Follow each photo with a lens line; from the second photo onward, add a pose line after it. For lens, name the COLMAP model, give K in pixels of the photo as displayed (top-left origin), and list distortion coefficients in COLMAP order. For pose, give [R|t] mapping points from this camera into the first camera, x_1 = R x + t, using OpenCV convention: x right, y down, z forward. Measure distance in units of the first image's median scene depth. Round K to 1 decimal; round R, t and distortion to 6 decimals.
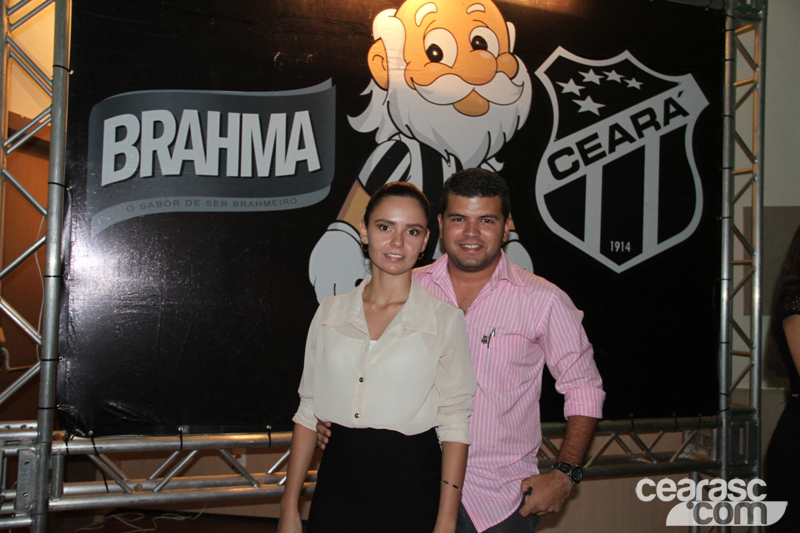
lens RADIAL K [[848.7, 0, 398.5], [0, 848.7, 265.4], [0, 0, 1]] dist [-0.000812, 0.000000]
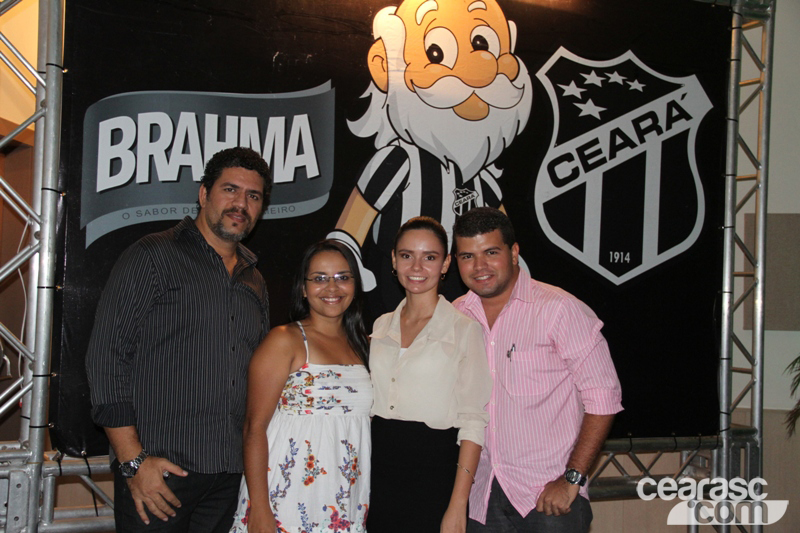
lens RADIAL K [[1143.7, 0, 401.0], [0, 1143.7, 267.9], [0, 0, 1]] dist [0.128118, 0.000000]
pose [[0.994347, 0.009234, 0.105772, -0.123894], [-0.010205, 0.999911, 0.008639, -0.019754], [-0.105683, -0.009669, 0.994353, -0.268098]]
